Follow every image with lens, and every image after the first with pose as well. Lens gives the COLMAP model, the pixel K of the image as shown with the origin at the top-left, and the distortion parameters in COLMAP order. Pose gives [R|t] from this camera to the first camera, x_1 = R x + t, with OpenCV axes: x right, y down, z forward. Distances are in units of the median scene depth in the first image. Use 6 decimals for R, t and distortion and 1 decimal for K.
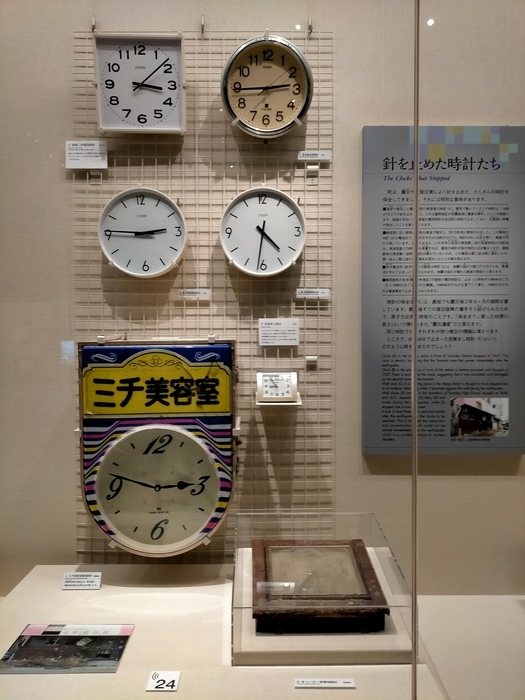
lens RADIAL K [[512.5, 0, 262.5], [0, 512.5, 351.6], [0, 0, 1]] dist [0.004299, -0.001532]
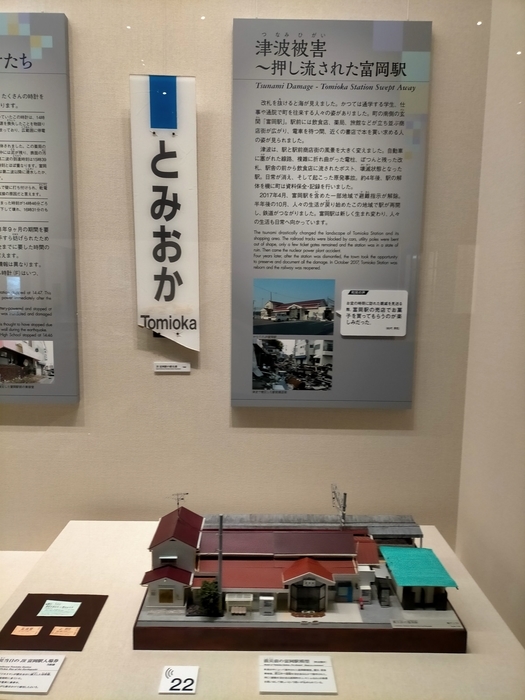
lens RADIAL K [[512.5, 0, 261.7], [0, 512.5, 349.4], [0, 0, 1]] dist [0.004299, -0.001532]
pose [[0.999890, 0.013436, 0.006299, 0.835973], [-0.014059, 0.993556, 0.112470, 0.000397], [-0.004747, -0.112546, 0.993635, 0.116211]]
